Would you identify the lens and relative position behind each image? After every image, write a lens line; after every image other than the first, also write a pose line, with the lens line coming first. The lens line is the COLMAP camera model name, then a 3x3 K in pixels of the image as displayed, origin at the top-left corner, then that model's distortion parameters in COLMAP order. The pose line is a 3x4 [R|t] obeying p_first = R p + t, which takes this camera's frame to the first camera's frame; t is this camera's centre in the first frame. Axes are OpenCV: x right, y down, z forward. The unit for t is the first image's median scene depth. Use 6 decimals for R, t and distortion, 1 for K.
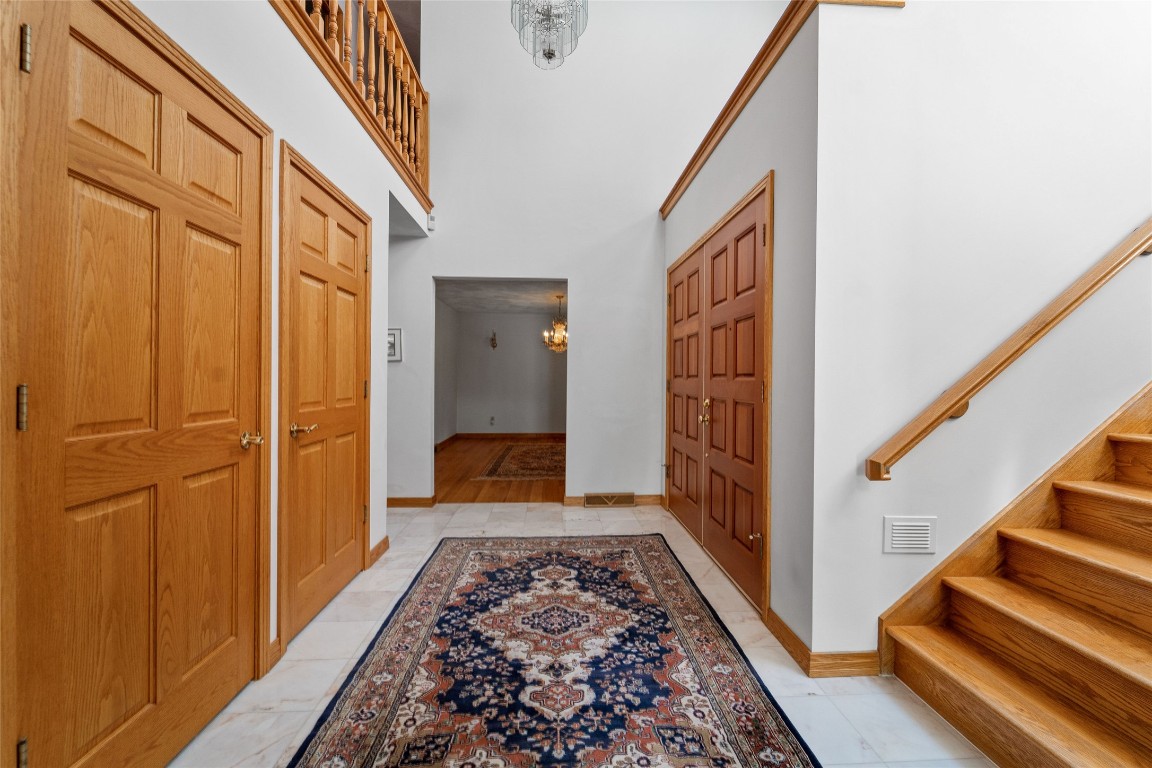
lens RADIAL K [[474.7, 0, 579.7], [0, 474.7, 380.7], [0, 0, 1]] dist [0.003740, -0.002529]
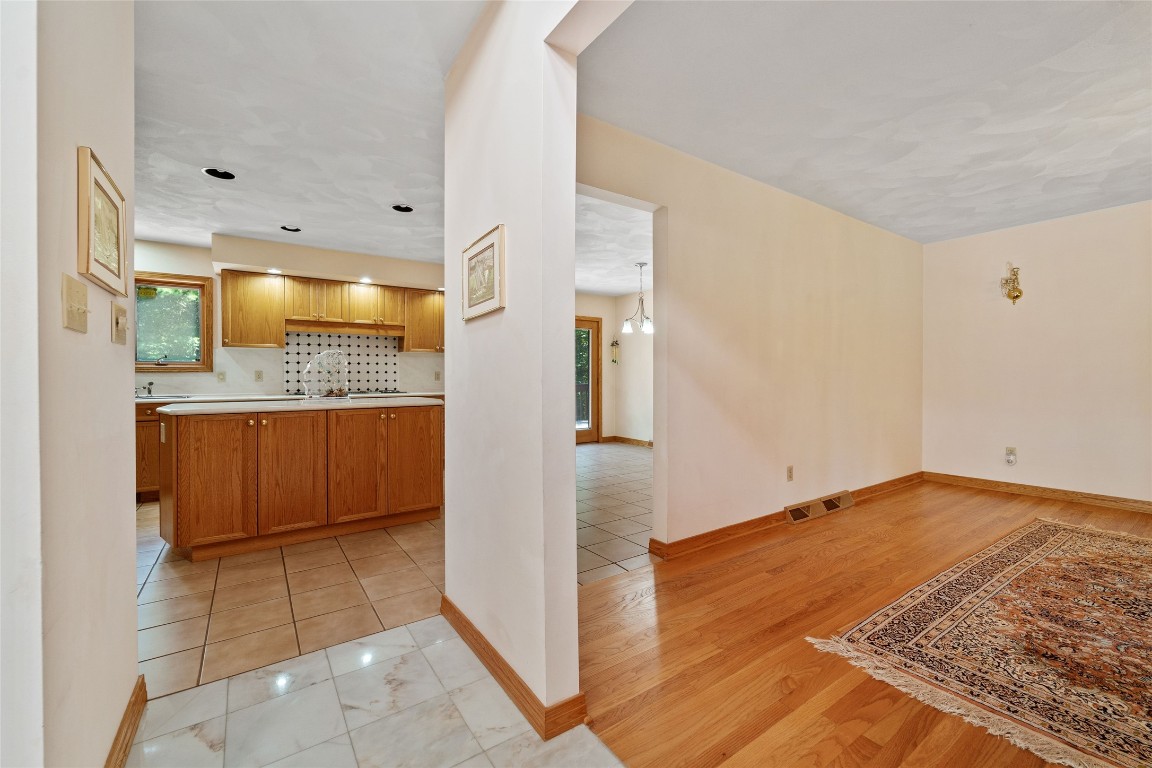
lens RADIAL K [[474.7, 0, 567.0], [0, 474.7, 380.9], [0, 0, 1]] dist [0.003740, -0.002529]
pose [[0.518743, -0.000832, -0.854930, -0.009862], [0.004687, 0.999987, 0.001870, 0.007310], [0.854917, -0.004978, 0.518740, 0.394414]]
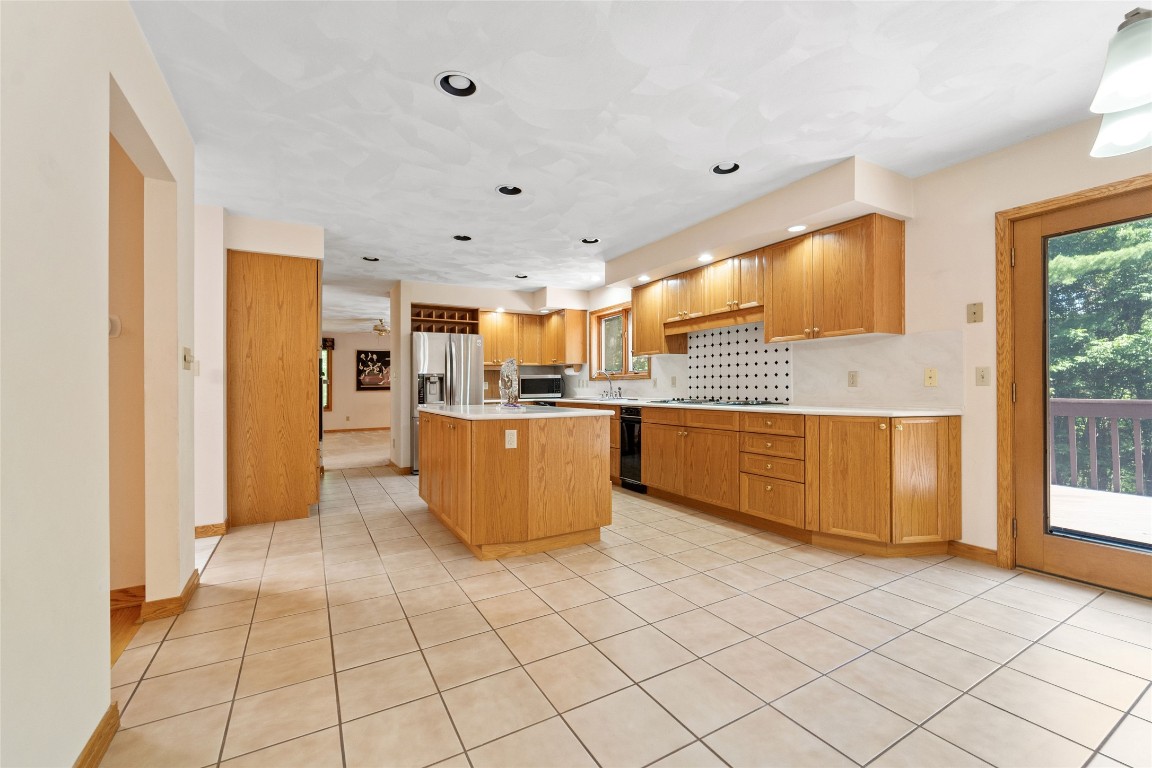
lens RADIAL K [[474.7, 0, 577.7], [0, 474.7, 380.4], [0, 0, 1]] dist [0.003740, -0.002529]
pose [[-0.892071, -0.000280, -0.451895, -0.323624], [0.005943, 0.999906, -0.012352, 0.005260], [0.451856, -0.013704, -0.891986, 0.831808]]
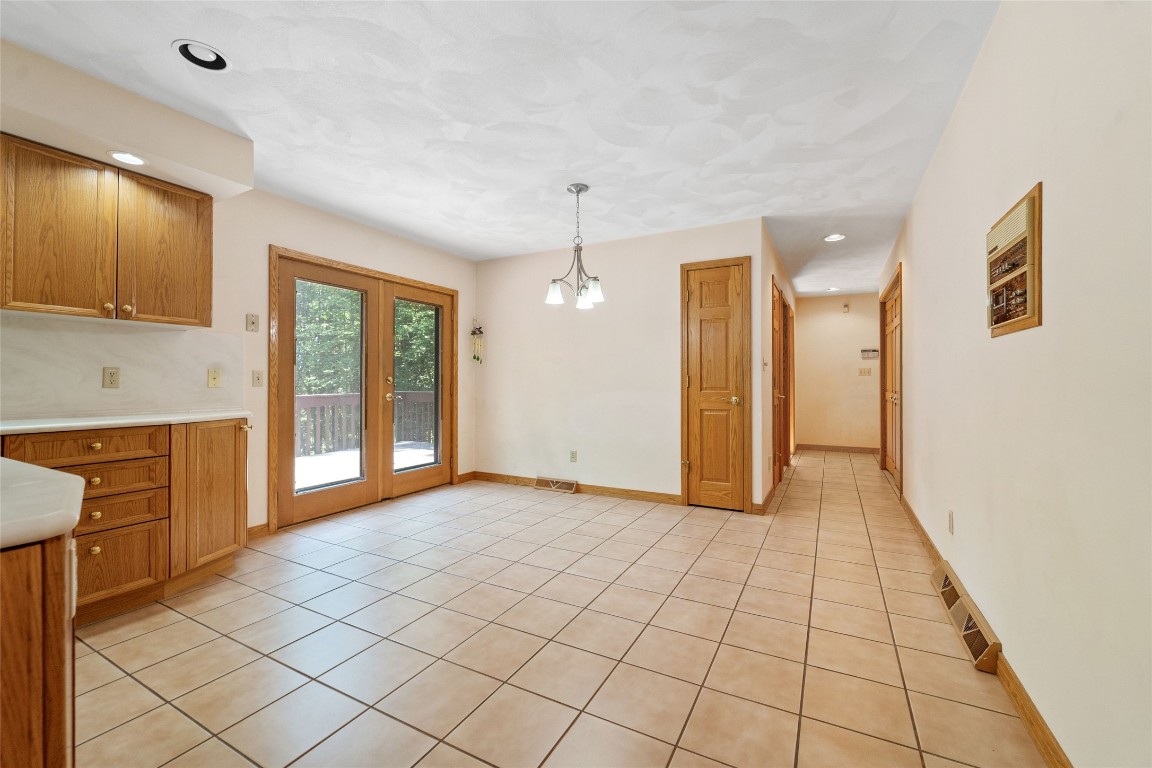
lens RADIAL K [[474.7, 0, 572.8], [0, 474.7, 381.9], [0, 0, 1]] dist [0.003740, -0.002529]
pose [[0.852913, -0.006332, -0.522014, -0.306357], [0.003325, 0.999972, -0.006698, 0.006222], [0.522042, 0.003977, 0.852910, 0.491139]]
